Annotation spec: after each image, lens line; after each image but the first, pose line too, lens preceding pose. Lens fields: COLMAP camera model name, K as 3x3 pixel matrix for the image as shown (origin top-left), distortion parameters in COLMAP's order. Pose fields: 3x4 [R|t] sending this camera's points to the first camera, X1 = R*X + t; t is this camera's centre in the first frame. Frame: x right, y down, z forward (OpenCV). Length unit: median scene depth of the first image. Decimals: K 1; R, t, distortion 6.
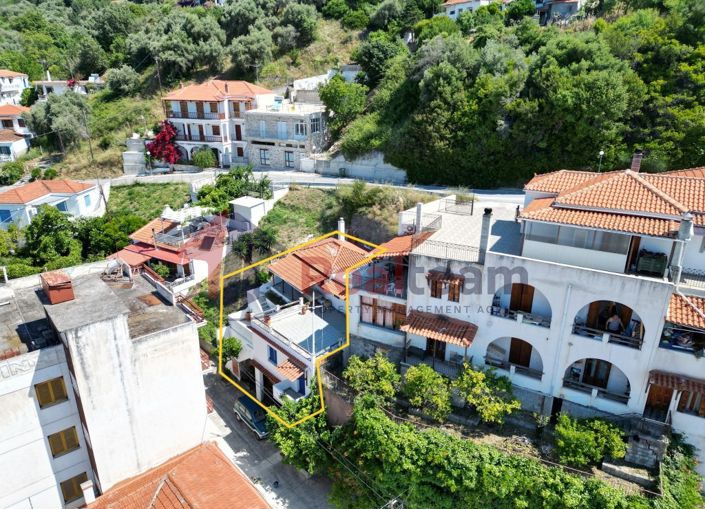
lens RADIAL K [[491.0, 0, 351.3], [0, 491.0, 269.3], [0, 0, 1]] dist [0.050217, -0.004830]
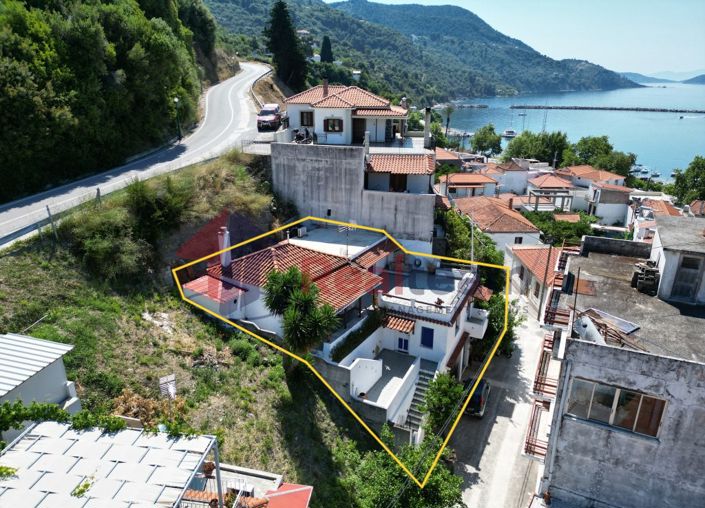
lens RADIAL K [[491.0, 0, 351.3], [0, 491.0, 268.8], [0, 0, 1]] dist [0.050217, -0.004830]
pose [[-0.409307, -0.336443, 0.848100, -0.642791], [0.328806, 0.812681, 0.481079, -0.314793], [-0.851090, 0.475769, -0.222011, 1.056036]]
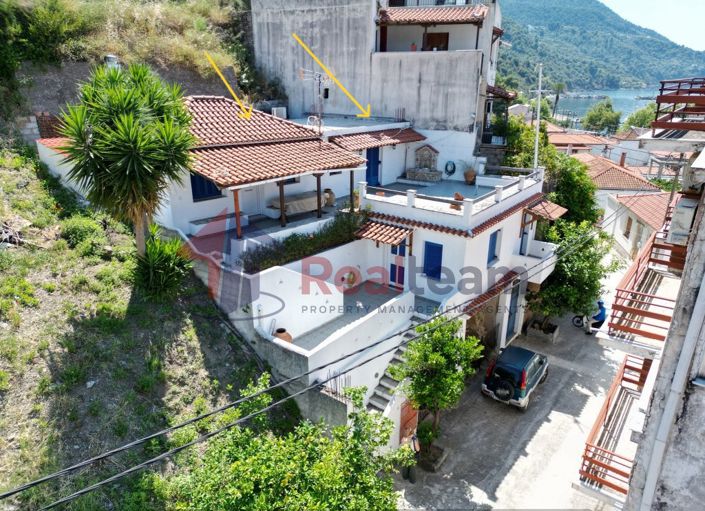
lens RADIAL K [[491.7, 0, 348.9], [0, 491.7, 270.9], [0, 0, 1]] dist [0.020316, -0.004218]
pose [[-0.213475, -0.368140, 0.904932, -0.488956], [0.357767, 0.832479, 0.423063, -0.063161], [-0.909083, 0.414068, -0.046006, 0.945149]]
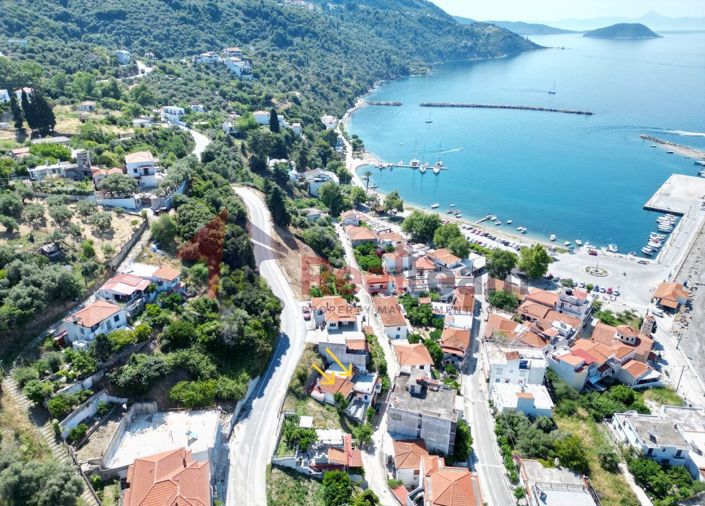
lens RADIAL K [[491.0, 0, 351.3], [0, 491.0, 267.8], [0, 0, 1]] dist [0.050217, -0.004830]
pose [[-0.544592, -0.376197, 0.749597, -1.932529], [0.299666, 0.747484, 0.592847, -2.129466], [-0.783339, 0.547489, -0.294340, 1.351368]]
